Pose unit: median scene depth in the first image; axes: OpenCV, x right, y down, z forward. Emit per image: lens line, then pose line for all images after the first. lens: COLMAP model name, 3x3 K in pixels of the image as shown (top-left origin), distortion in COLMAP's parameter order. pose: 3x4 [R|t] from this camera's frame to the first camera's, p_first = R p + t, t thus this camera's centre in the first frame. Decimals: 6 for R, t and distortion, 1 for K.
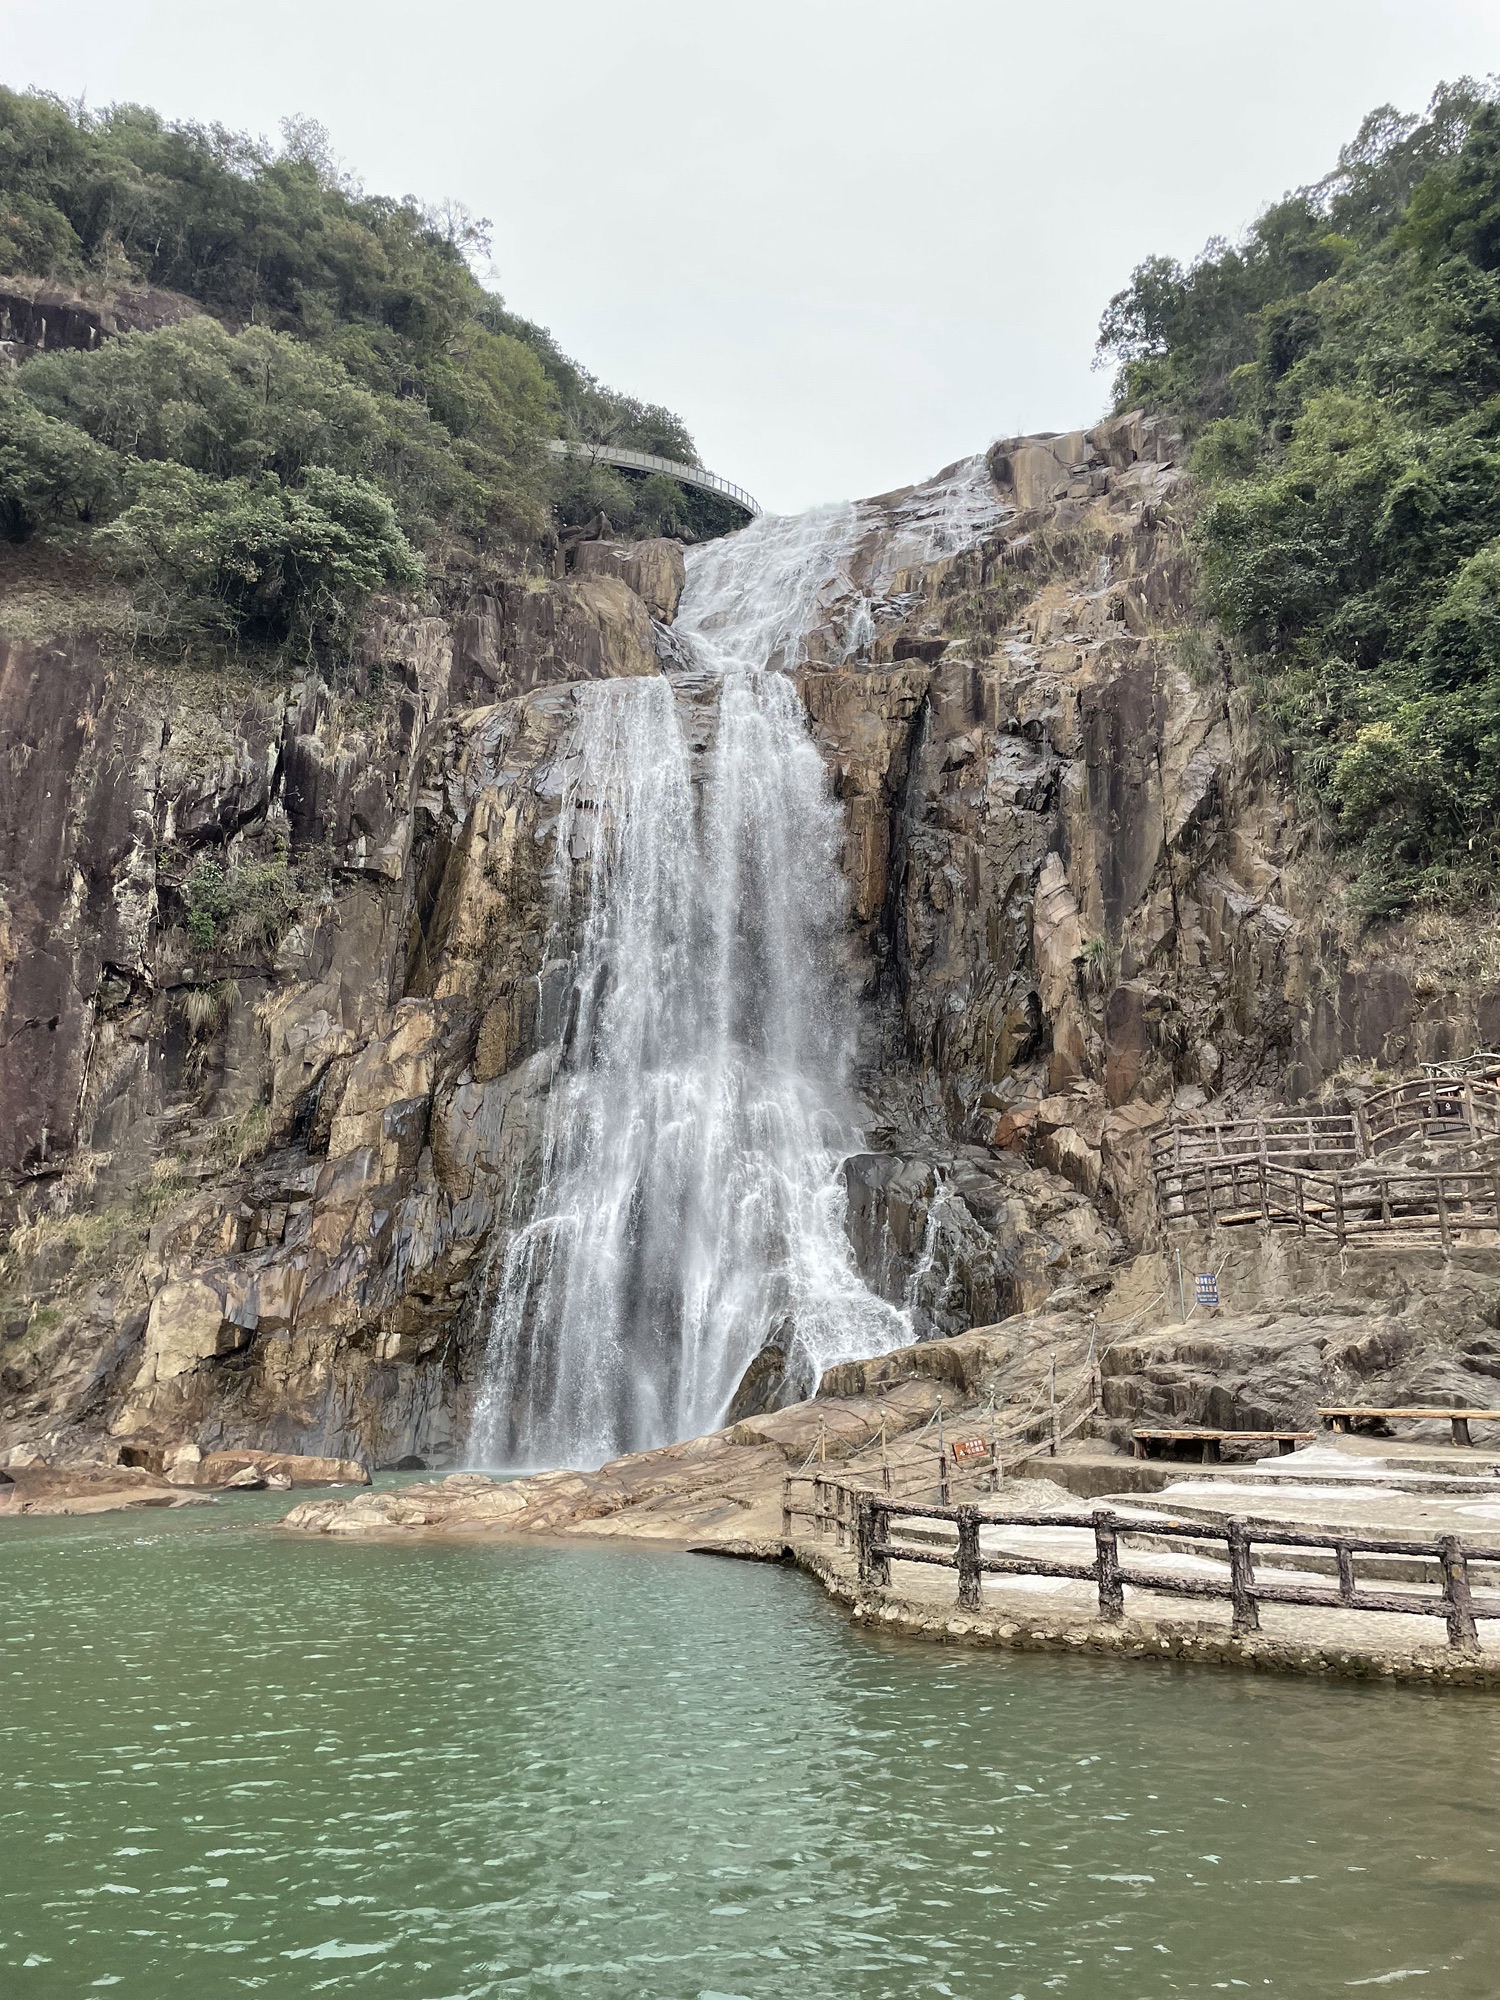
lens RADIAL K [[1526.3, 0, 765.6], [0, 1526.3, 999.5], [0, 0, 1]] dist [0.053440, -0.052644]
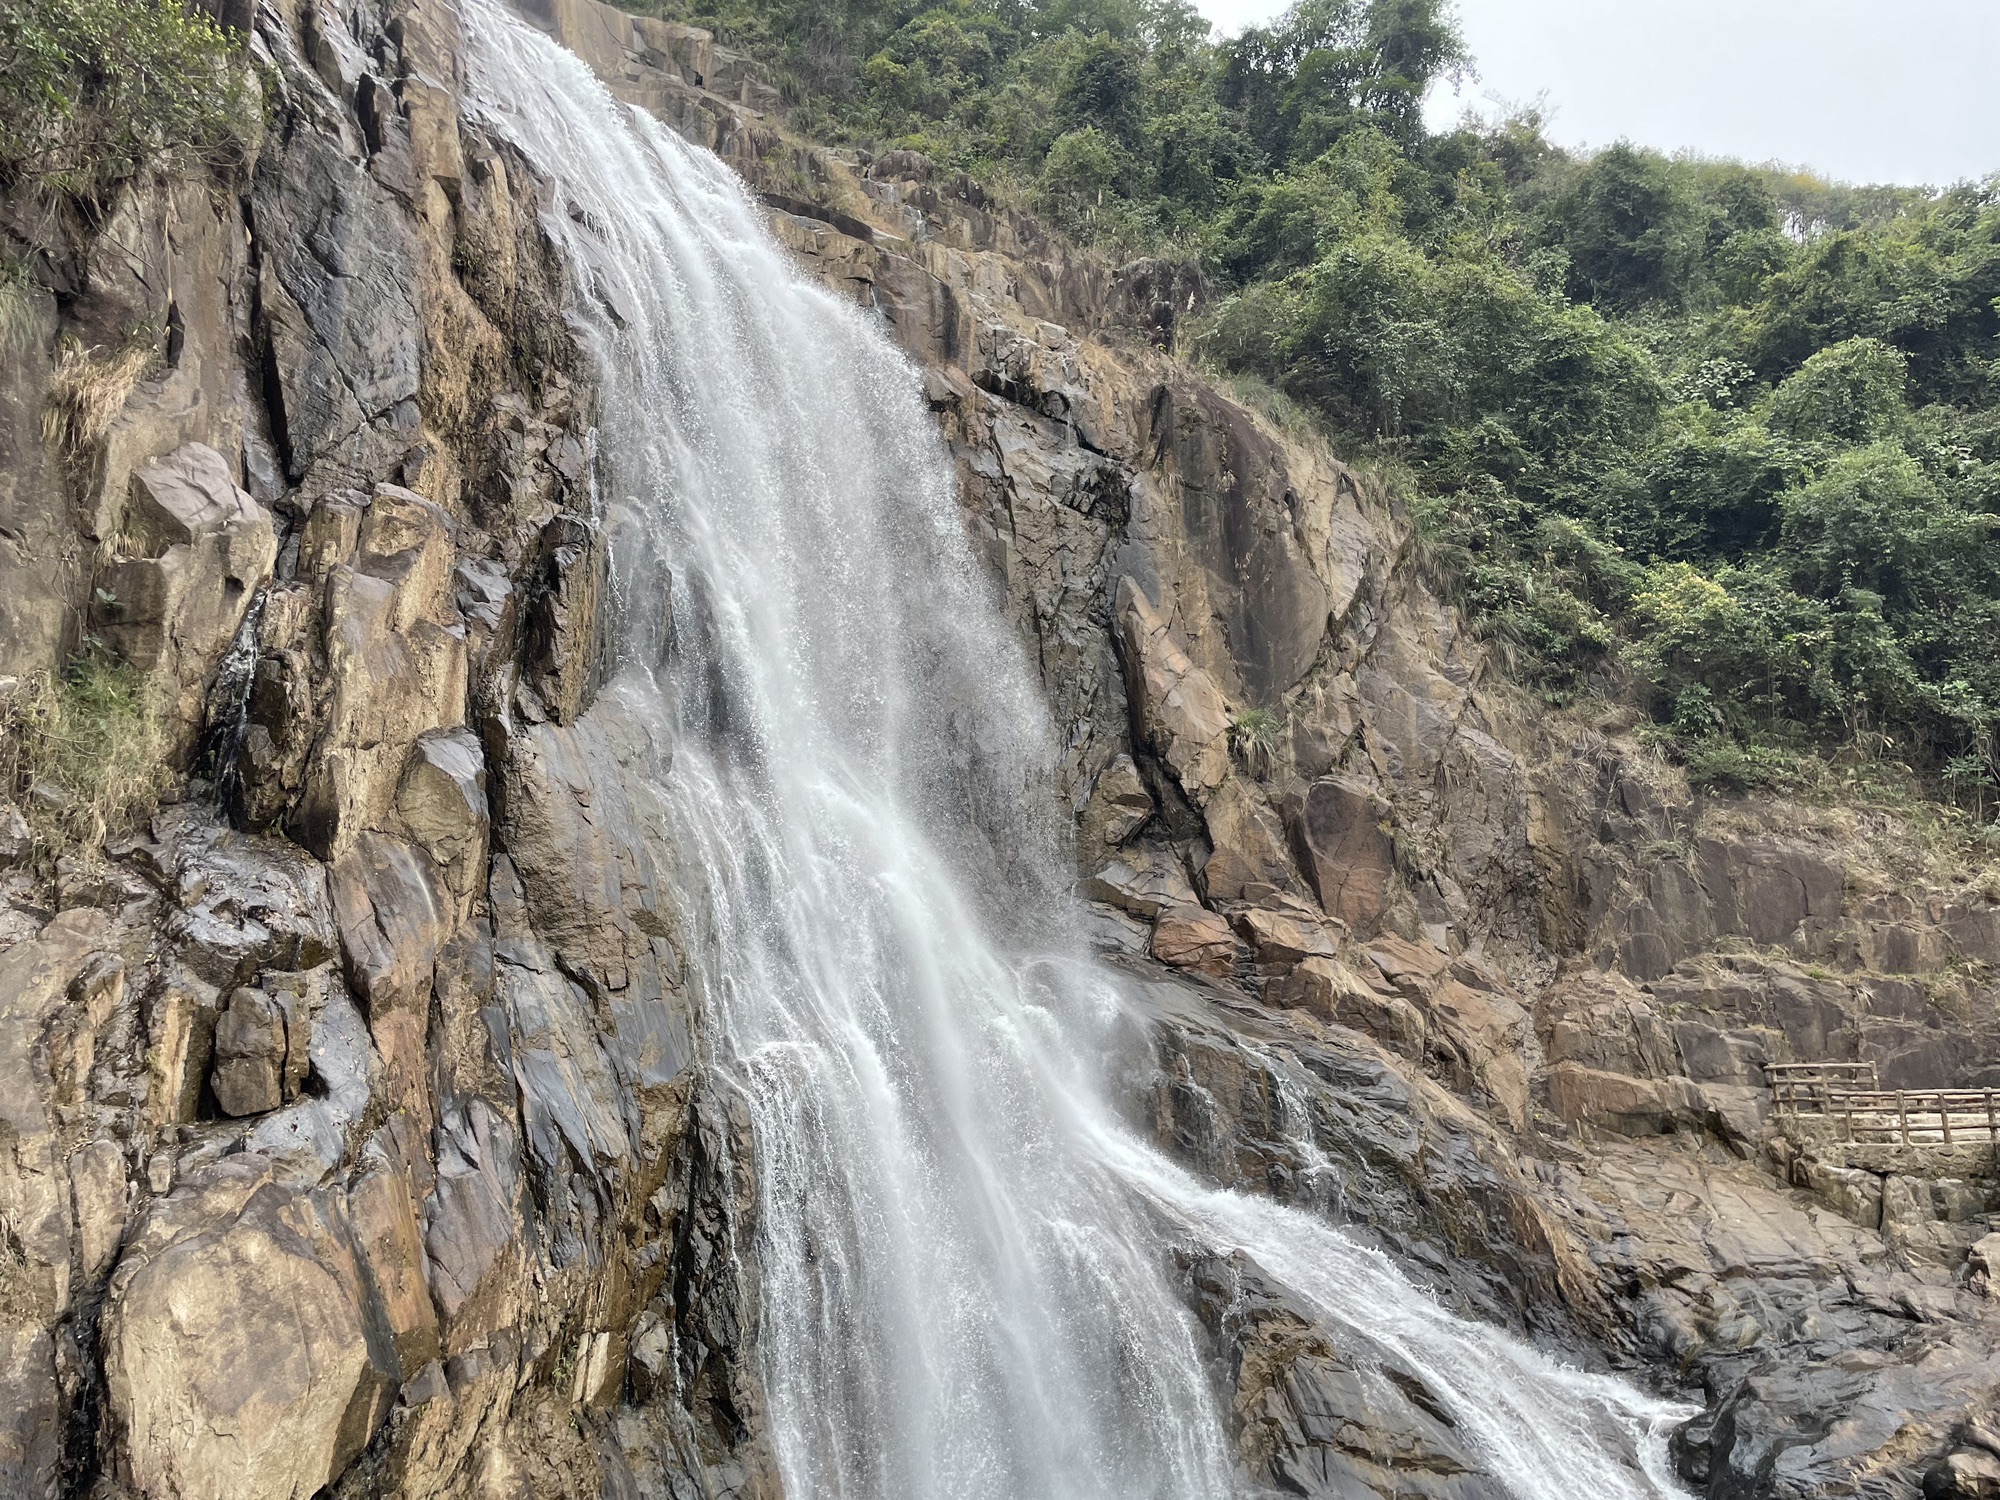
lens RADIAL K [[1526.3, 0, 1016.6], [0, 1526.3, 754.1], [0, 0, 1]] dist [0.053440, -0.052644]
pose [[0.581432, 0.192234, 0.790558, -0.466782], [-0.200921, 0.975516, -0.089438, 0.076368], [-0.788396, -0.106837, 0.605820, 0.616224]]
